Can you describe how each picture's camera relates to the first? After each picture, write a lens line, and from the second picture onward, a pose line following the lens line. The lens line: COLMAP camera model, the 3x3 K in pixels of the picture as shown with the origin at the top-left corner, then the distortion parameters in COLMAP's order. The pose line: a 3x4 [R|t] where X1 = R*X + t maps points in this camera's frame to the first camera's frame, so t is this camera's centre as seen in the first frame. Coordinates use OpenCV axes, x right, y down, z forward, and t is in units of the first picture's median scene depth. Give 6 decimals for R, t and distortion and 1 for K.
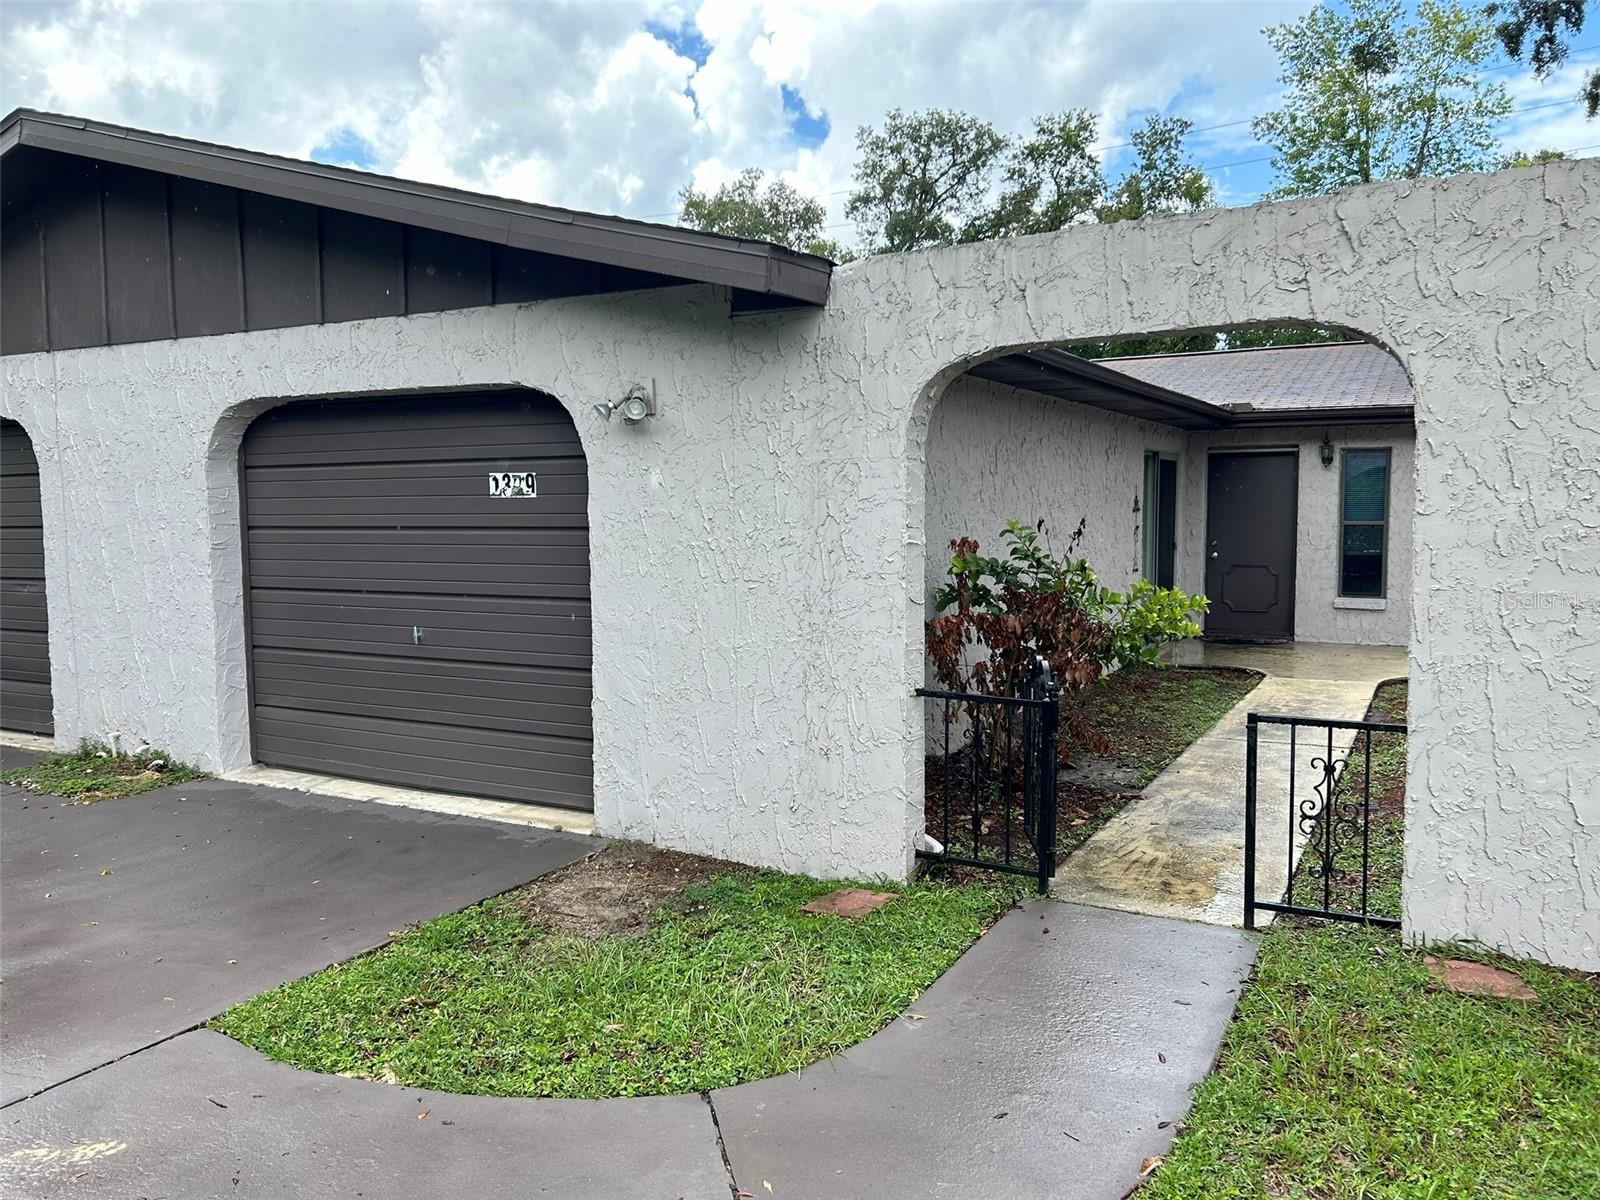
lens RADIAL K [[1213.6, 0, 796.5], [0, 1213.6, 606.6], [0, 0, 1]] dist [0.068076, -0.077152]
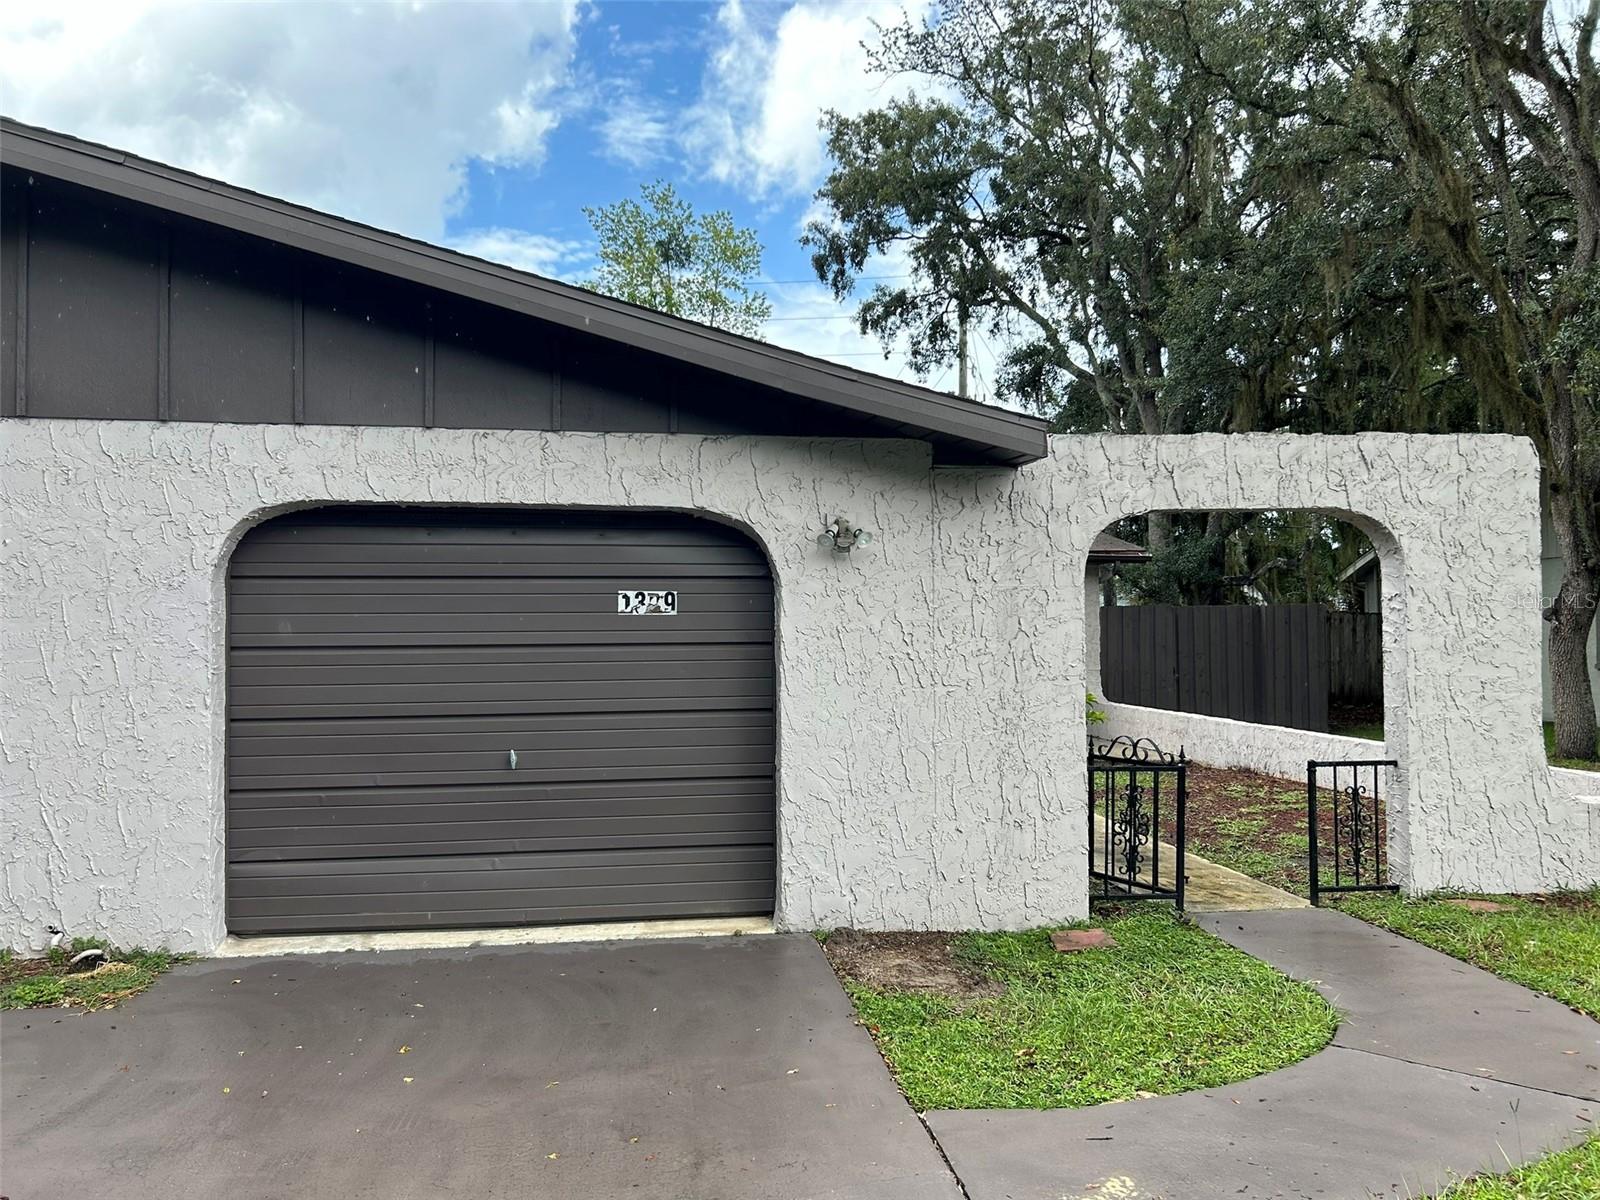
lens RADIAL K [[1213.6, 0, 806.8], [0, 1213.6, 601.1], [0, 0, 1]] dist [0.068076, -0.077152]
pose [[0.798430, 0.014617, 0.601911, -0.739348], [0.048112, 0.994960, -0.087982, -0.004689], [-0.600163, 0.099206, 0.793702, 0.108040]]
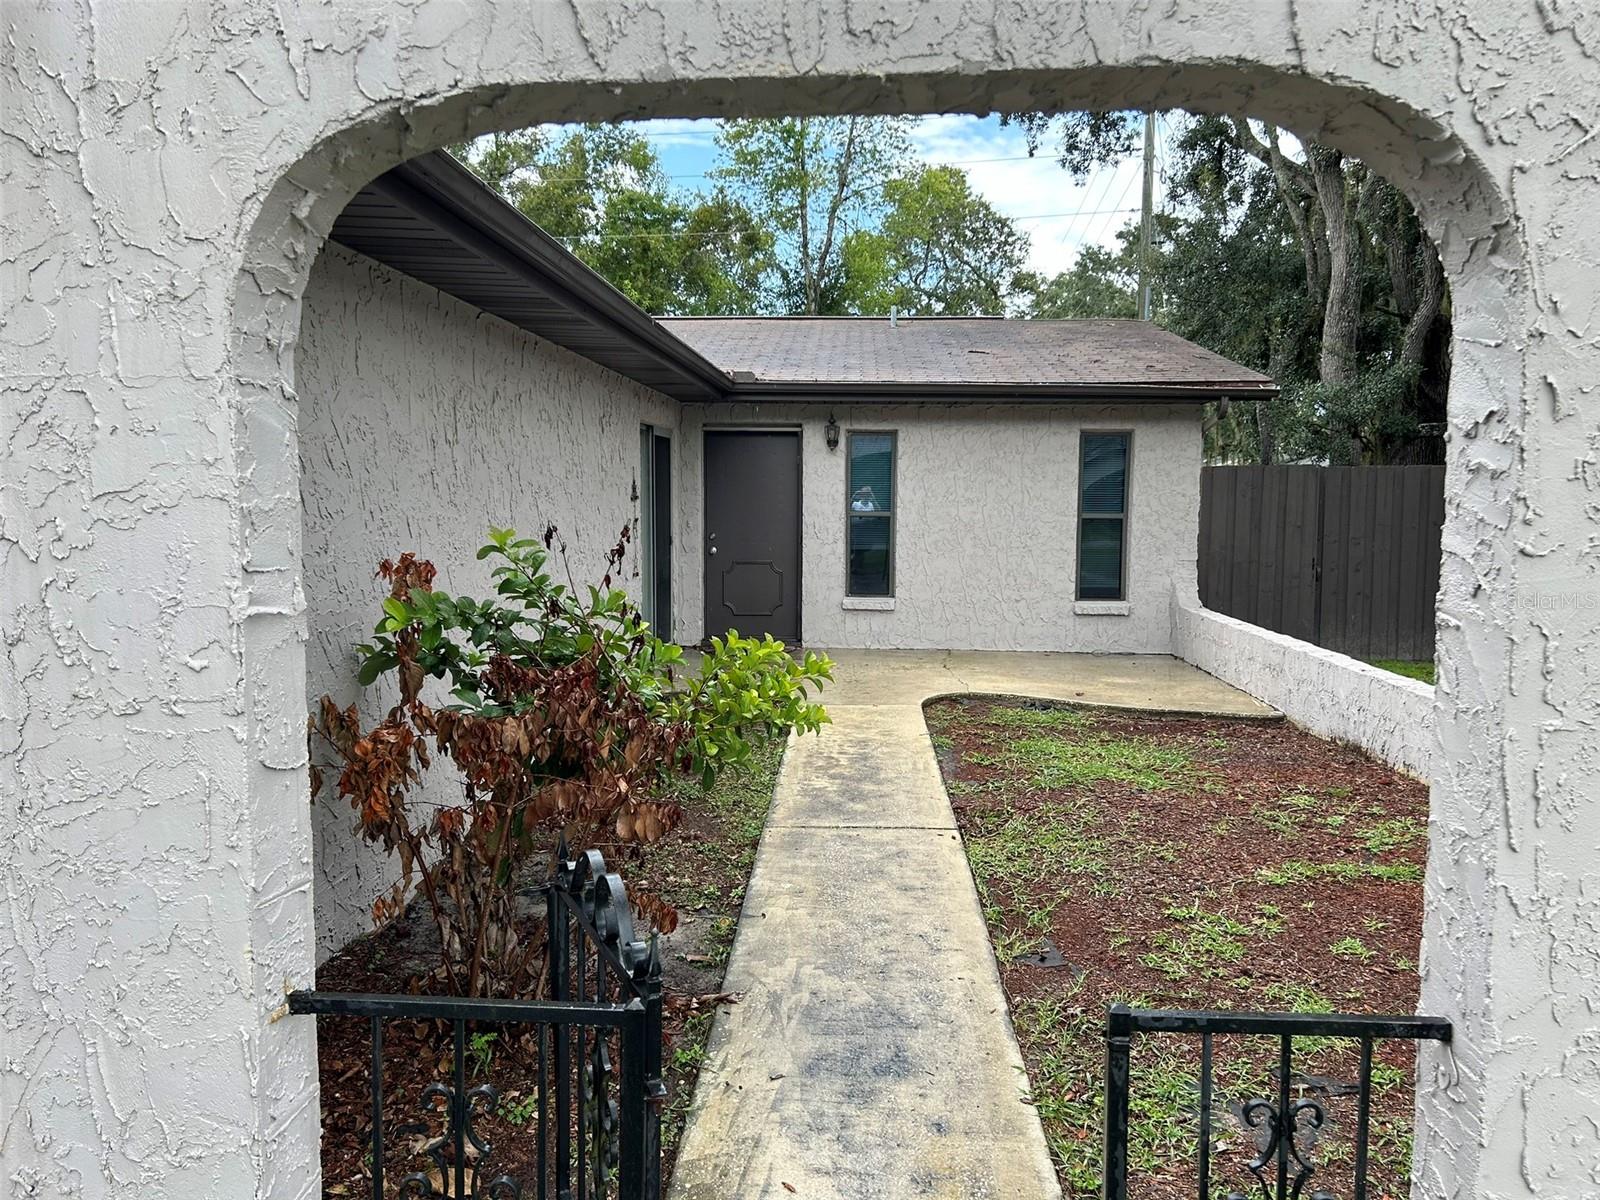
lens RADIAL K [[1213.6, 0, 807.7], [0, 1213.6, 606.8], [0, 0, 1]] dist [0.068076, -0.077152]
pose [[0.898117, -0.032488, 0.438555, 0.064086], [0.024531, 0.999416, 0.023800, -0.047561], [-0.439072, -0.010617, 0.898389, 0.470785]]
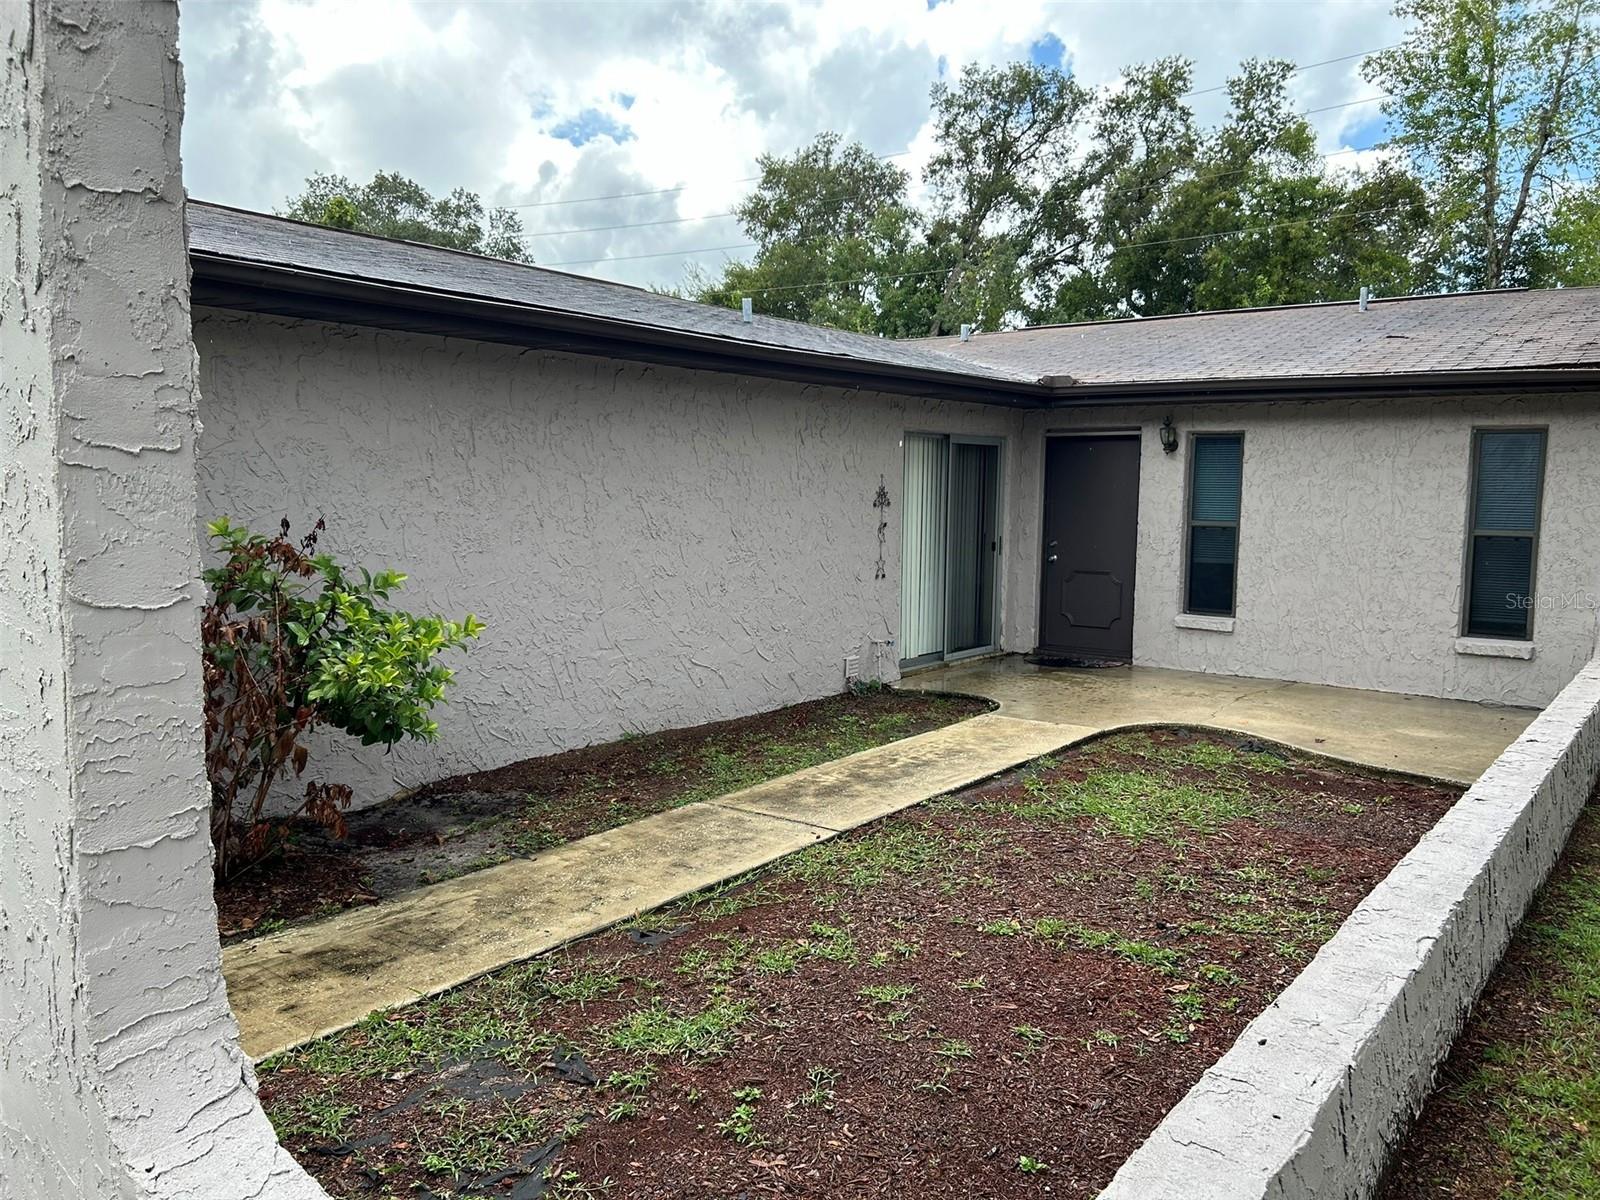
lens RADIAL K [[1213.6, 0, 789.1], [0, 1213.6, 604.0], [0, 0, 1]] dist [0.068076, -0.077152]
pose [[0.987588, 0.032938, -0.153576, 0.653836], [-0.030626, 0.999380, 0.017397, -0.043815], [0.154054, -0.012478, 0.987984, 0.326410]]
